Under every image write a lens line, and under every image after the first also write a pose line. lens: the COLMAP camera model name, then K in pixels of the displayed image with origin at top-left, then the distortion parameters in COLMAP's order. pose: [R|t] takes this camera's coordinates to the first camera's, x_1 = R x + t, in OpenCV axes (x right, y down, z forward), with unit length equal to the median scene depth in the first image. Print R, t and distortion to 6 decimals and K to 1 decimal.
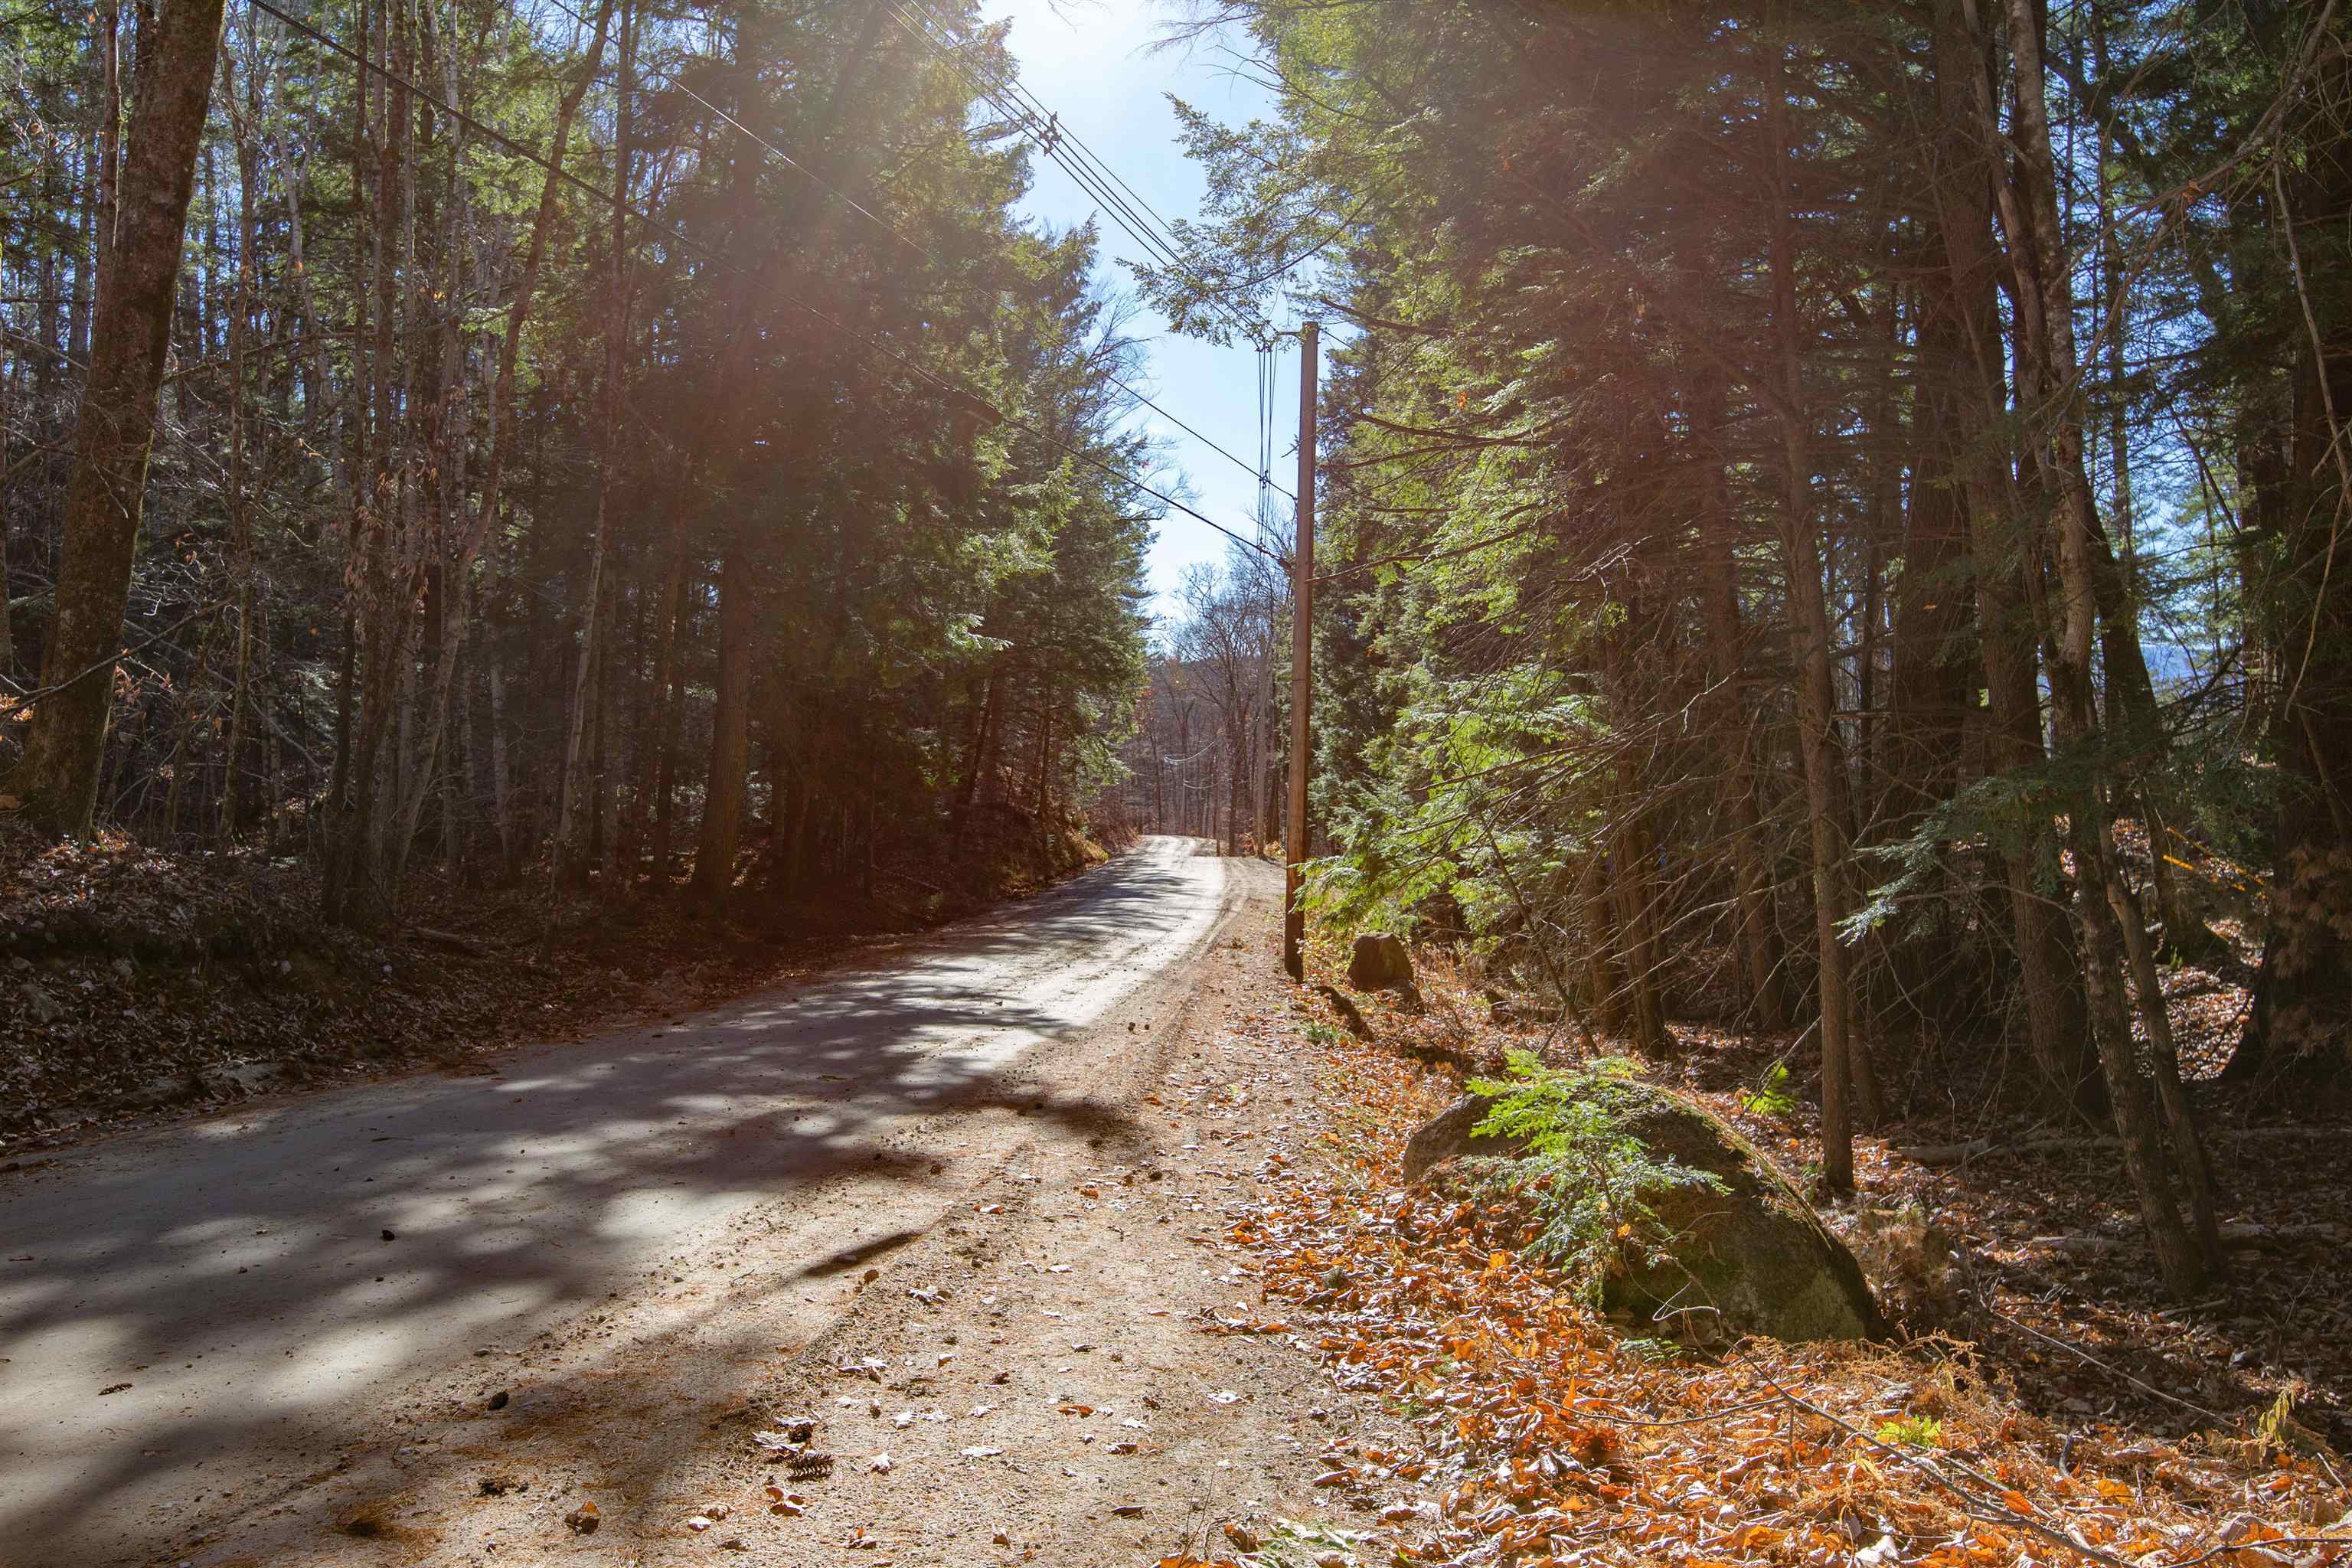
lens RADIAL K [[1942.2, 0, 1180.4], [0, 1942.2, 781.4], [0, 0, 1]] dist [-0.031495, 0.017191]
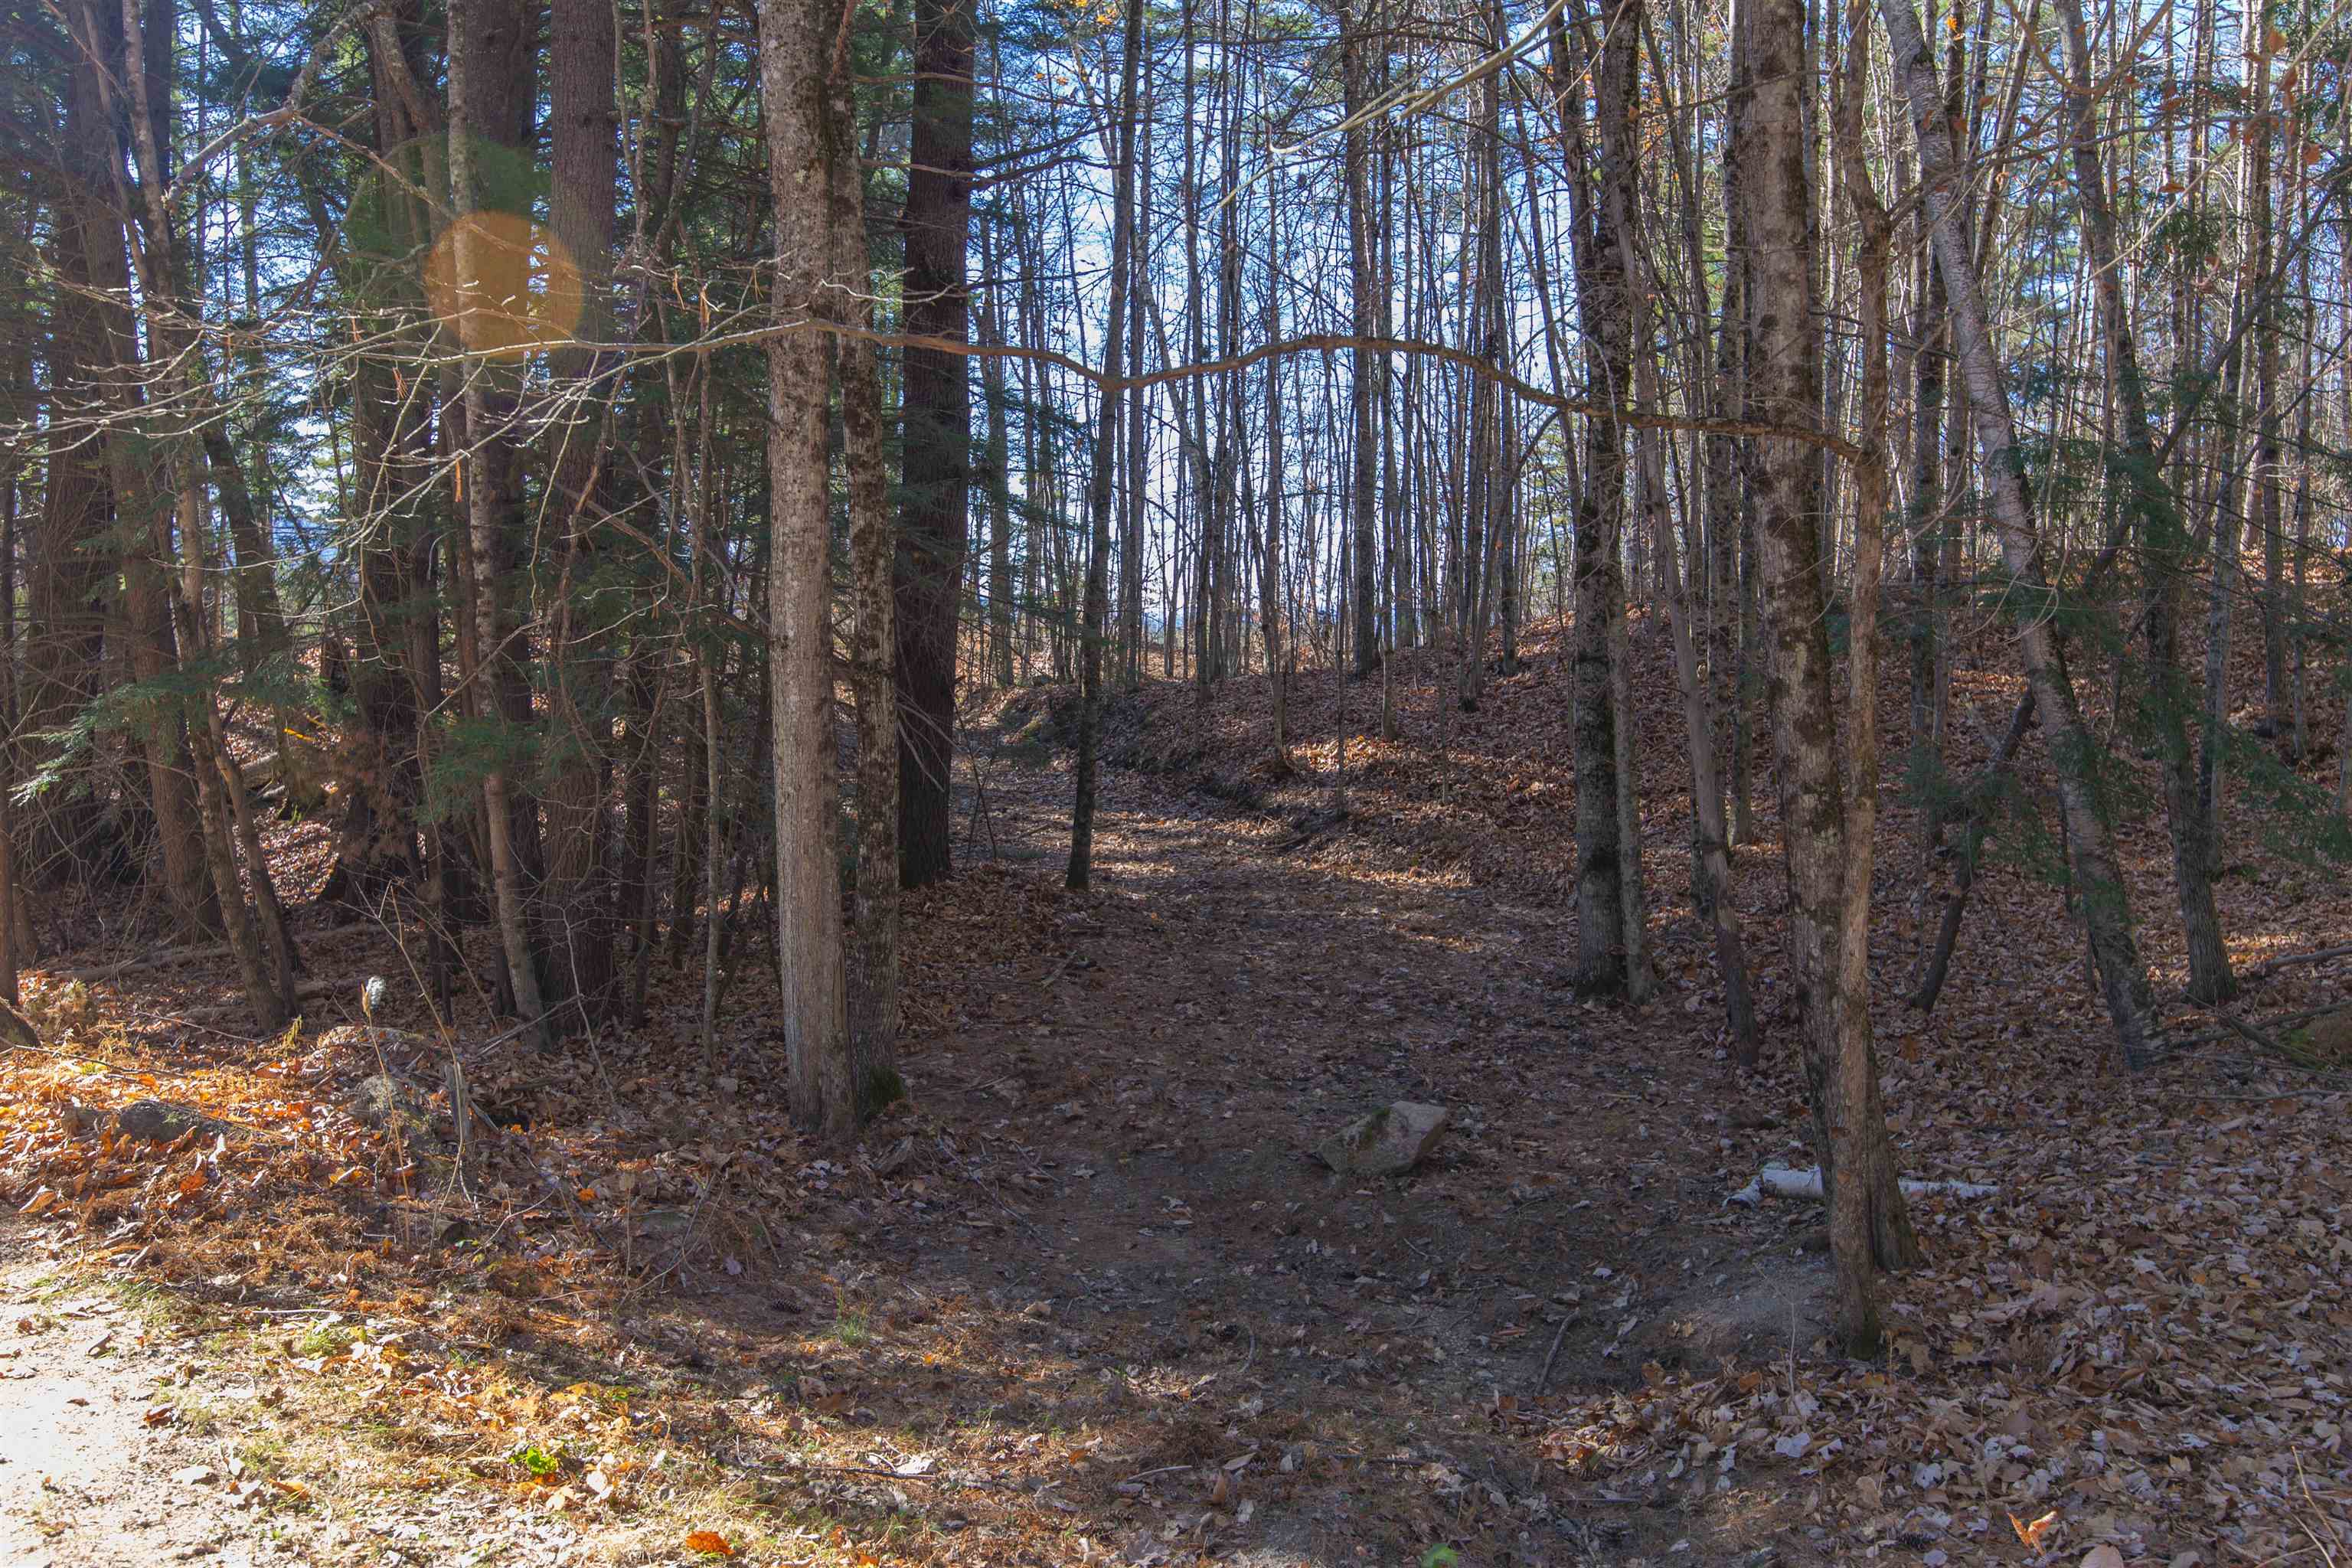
lens RADIAL K [[1942.2, 0, 1181.8], [0, 1942.2, 779.0], [0, 0, 1]] dist [-0.031495, 0.017191]
pose [[0.625504, -0.036308, 0.779375, -0.178963], [-0.016058, 0.998106, 0.059385, -0.024909], [-0.780055, -0.049661, 0.623737, -0.434437]]
